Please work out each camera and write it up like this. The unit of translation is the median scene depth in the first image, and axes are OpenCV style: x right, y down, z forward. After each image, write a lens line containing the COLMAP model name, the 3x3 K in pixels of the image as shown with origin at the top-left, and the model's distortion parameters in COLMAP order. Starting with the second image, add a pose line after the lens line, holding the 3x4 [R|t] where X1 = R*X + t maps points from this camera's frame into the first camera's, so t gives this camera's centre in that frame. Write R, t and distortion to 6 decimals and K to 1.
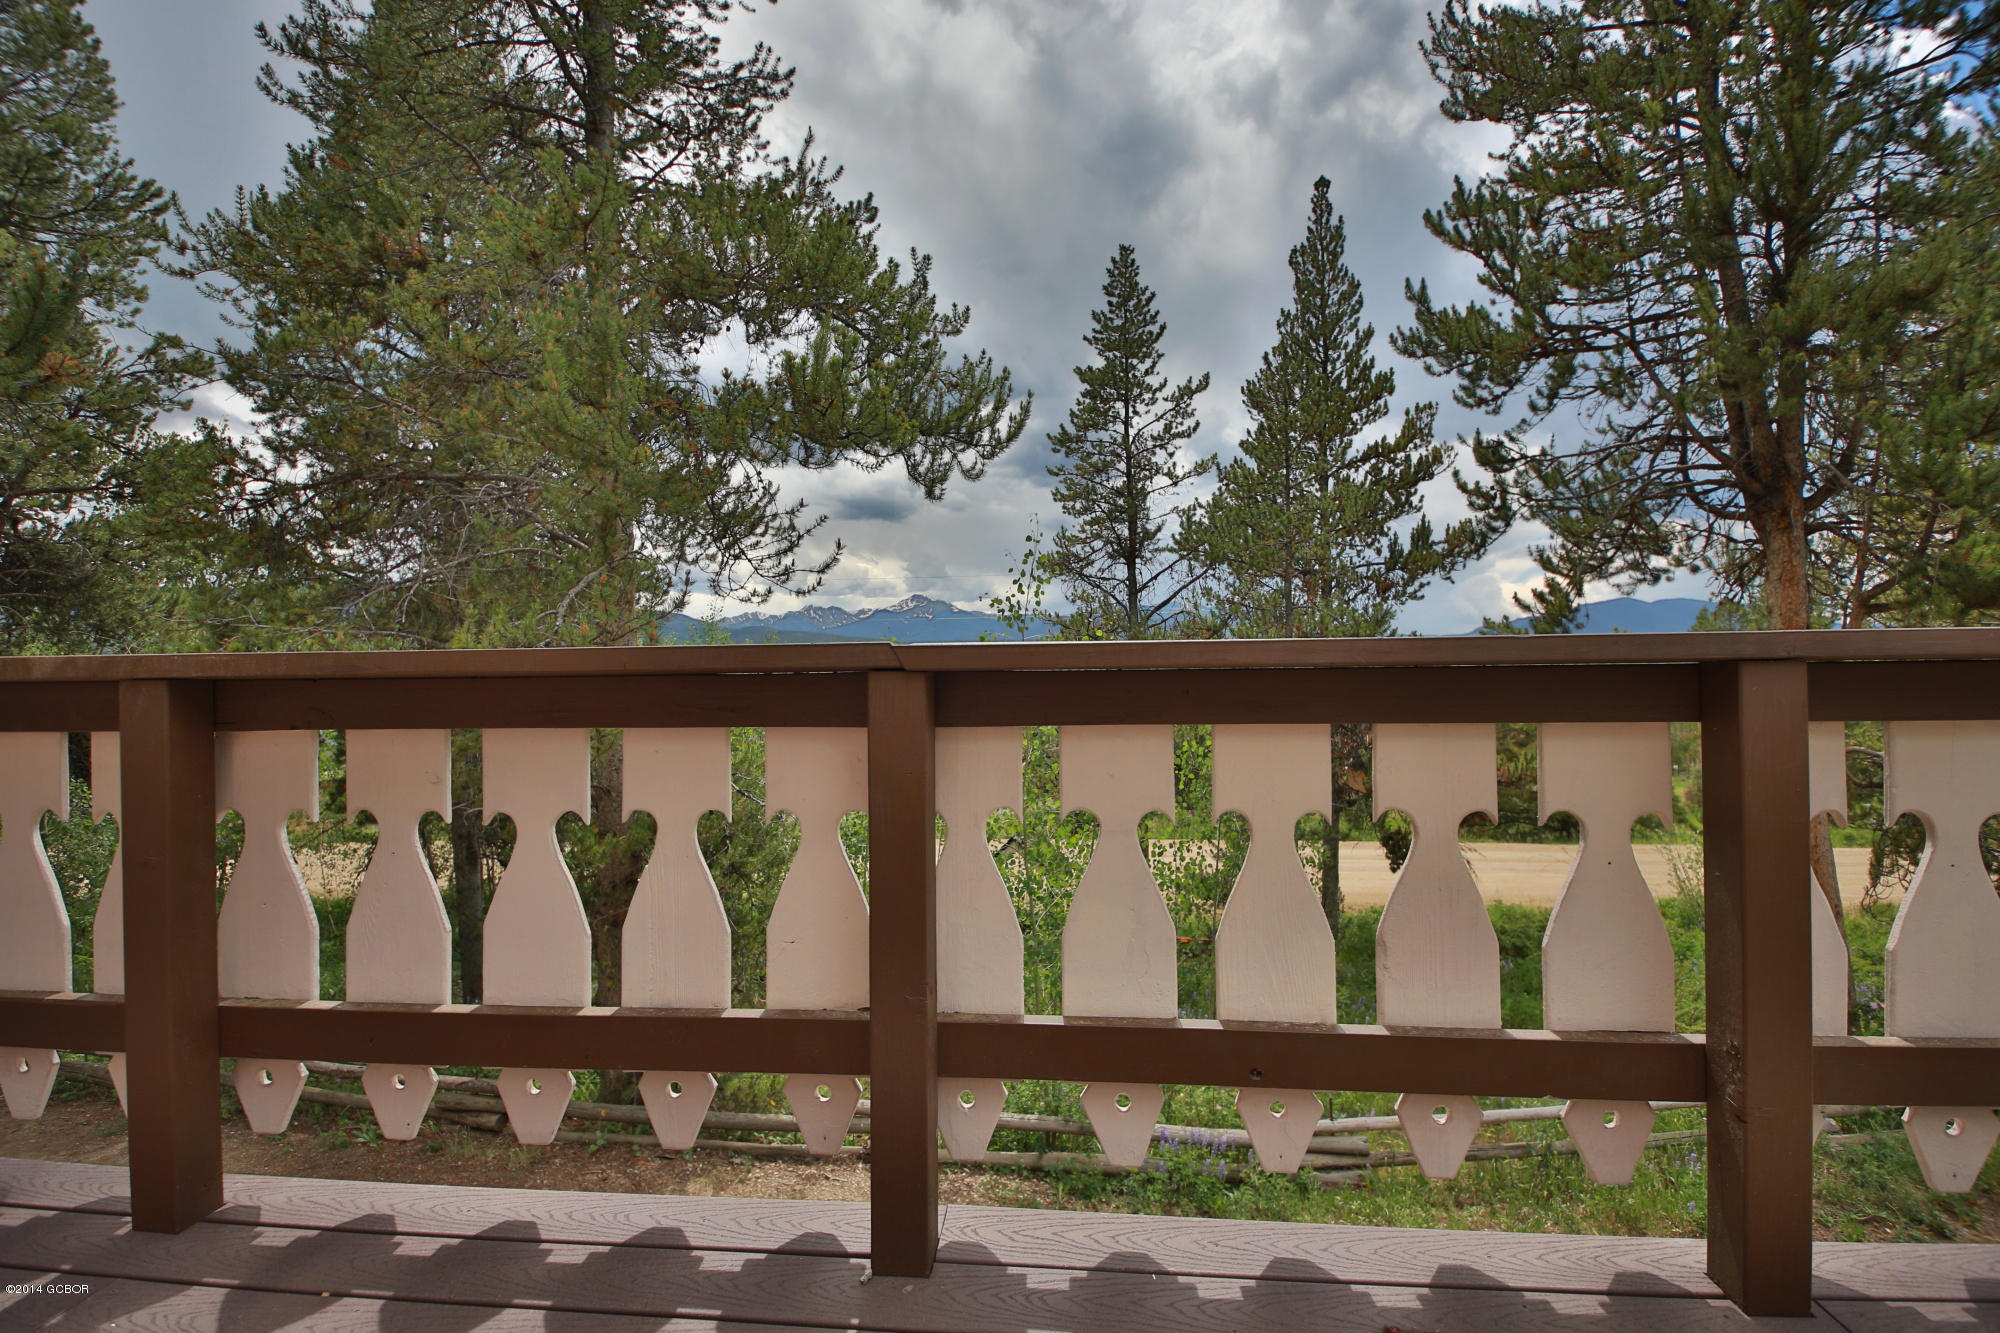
lens RADIAL K [[920.1, 0, 996.7], [0, 920.1, 660.2], [0, 0, 1]] dist [0.019493, -0.009615]
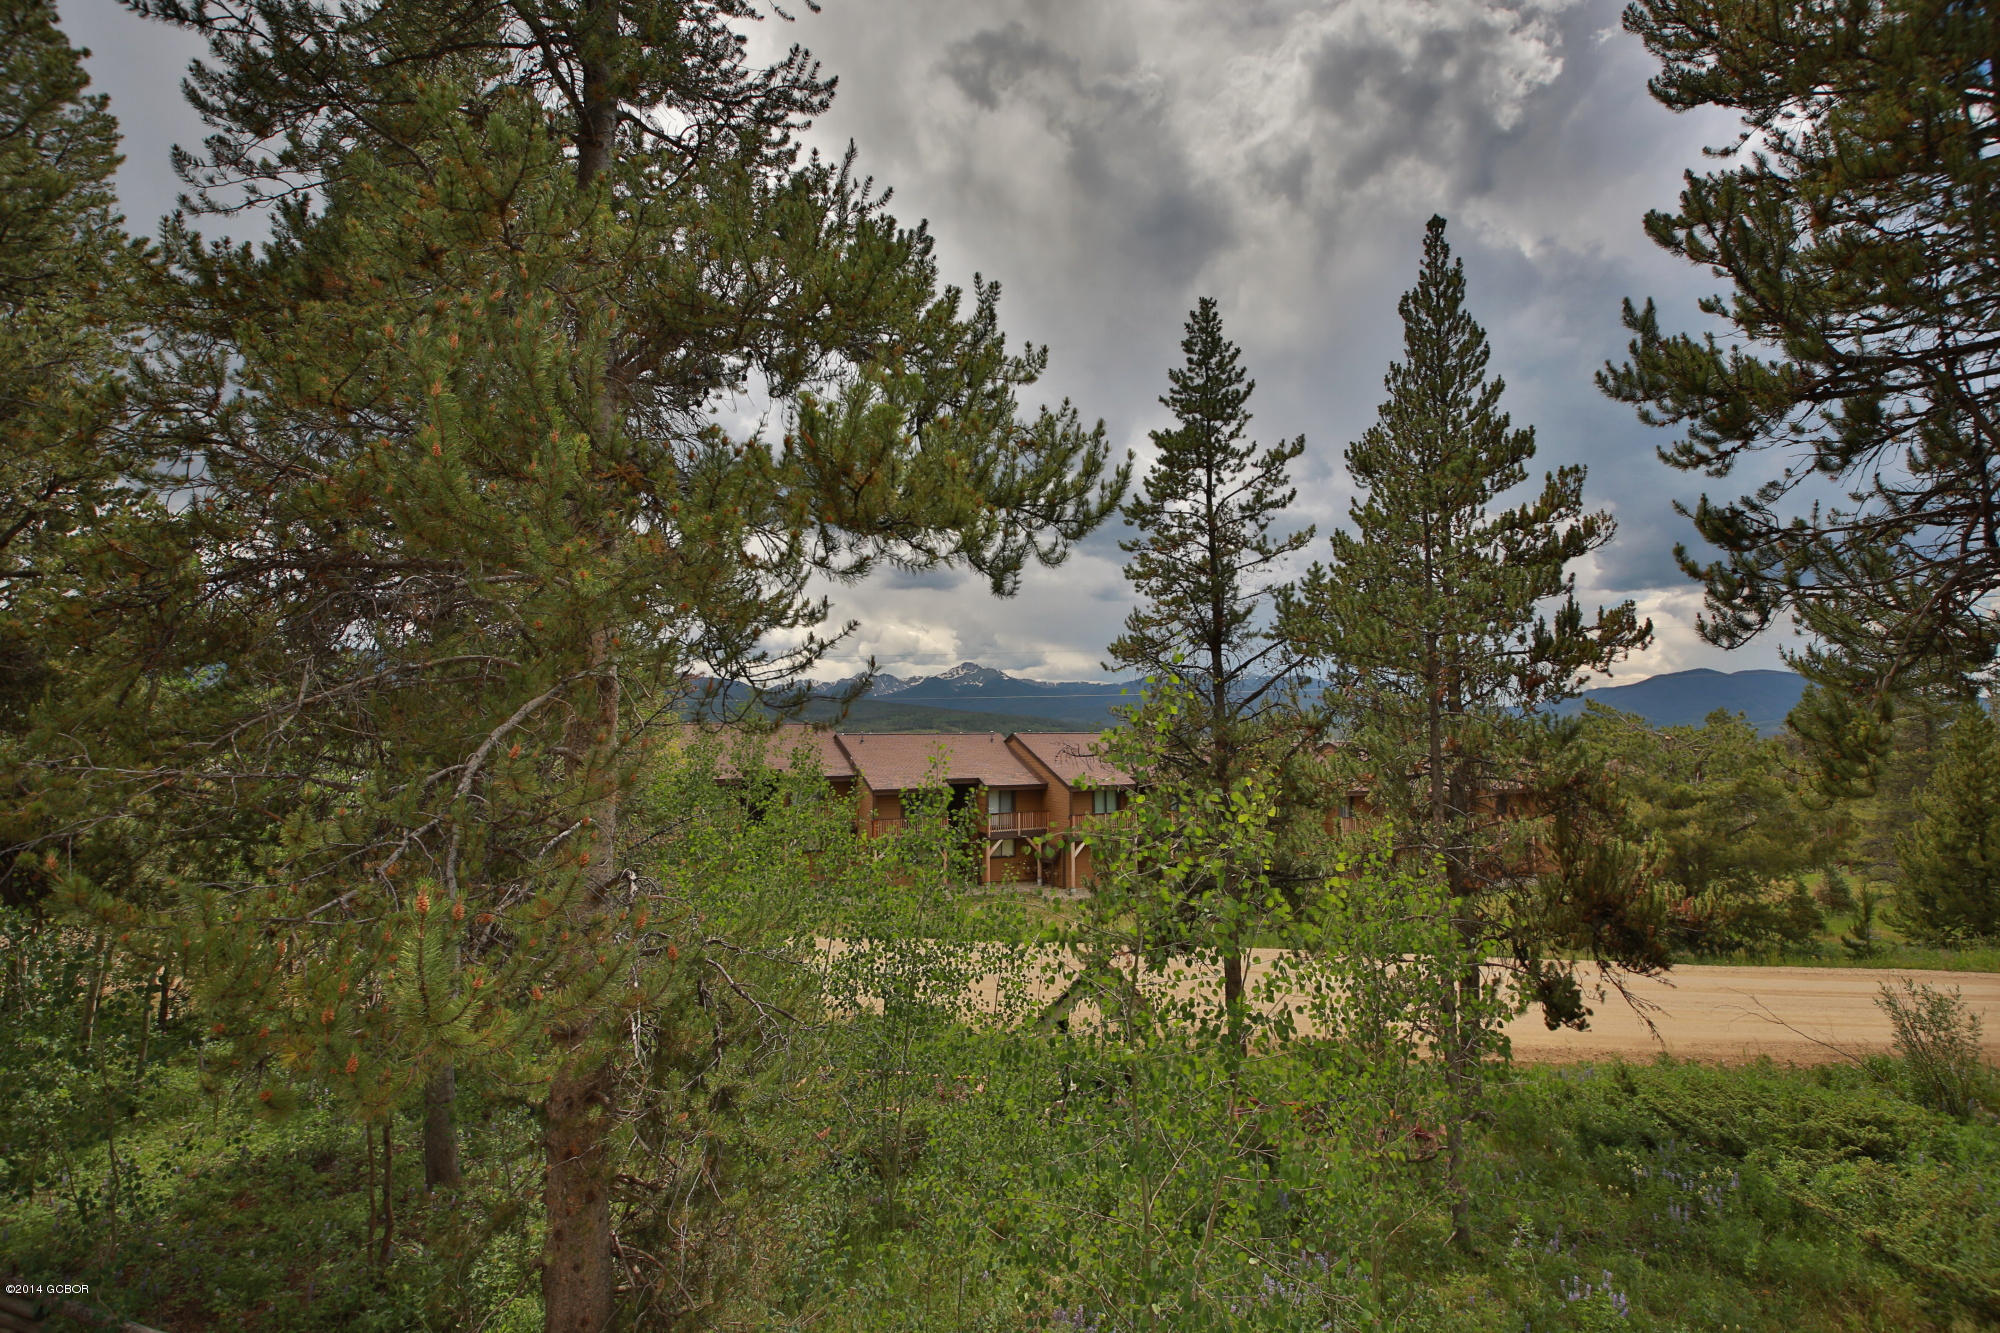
lens RADIAL K [[920.1, 0, 1001.0], [0, 920.1, 675.1], [0, 0, 1]] dist [0.019493, -0.009615]
pose [[0.998691, 0.002337, -0.051104, -0.025082], [-0.005300, 0.998308, -0.057910, -0.049748], [0.050882, 0.058105, 0.997013, 0.199760]]
